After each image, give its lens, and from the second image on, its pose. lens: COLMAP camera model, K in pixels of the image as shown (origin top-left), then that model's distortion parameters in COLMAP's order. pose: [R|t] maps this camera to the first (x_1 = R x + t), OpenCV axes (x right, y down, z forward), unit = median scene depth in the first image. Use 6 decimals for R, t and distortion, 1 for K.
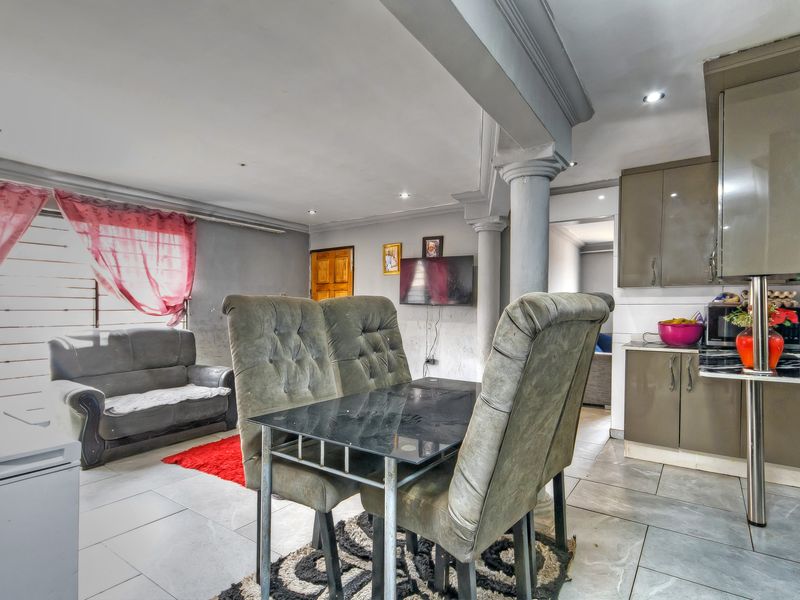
lens RADIAL K [[430.4, 0, 399.8], [0, 430.4, 303.1], [0, 0, 1]] dist [0.023027, 0.000259]
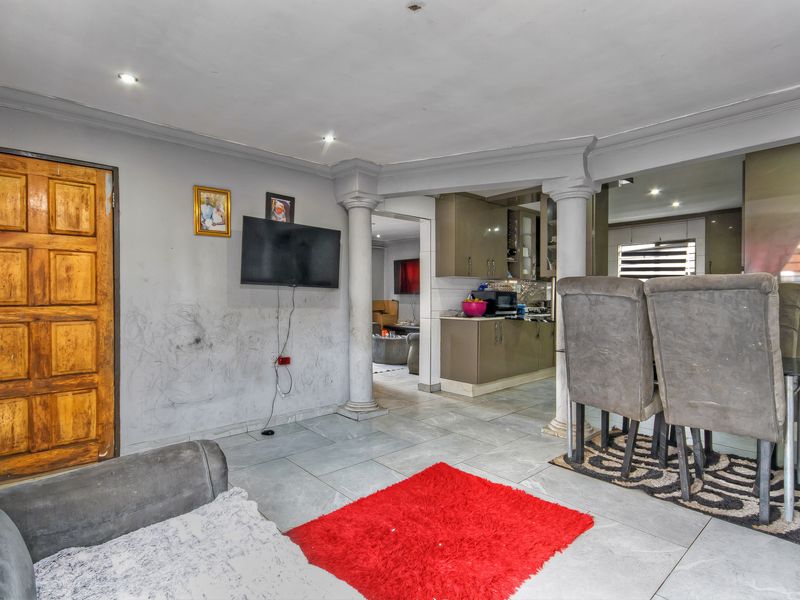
lens RADIAL K [[430.4, 0, 397.9], [0, 430.4, 298.4], [0, 0, 1]] dist [0.023027, 0.000259]
pose [[0.262754, -0.005068, 0.964850, -0.591400], [-0.018701, 0.999772, 0.010344, 0.014042], [-0.964682, -0.020762, 0.262599, 0.598609]]
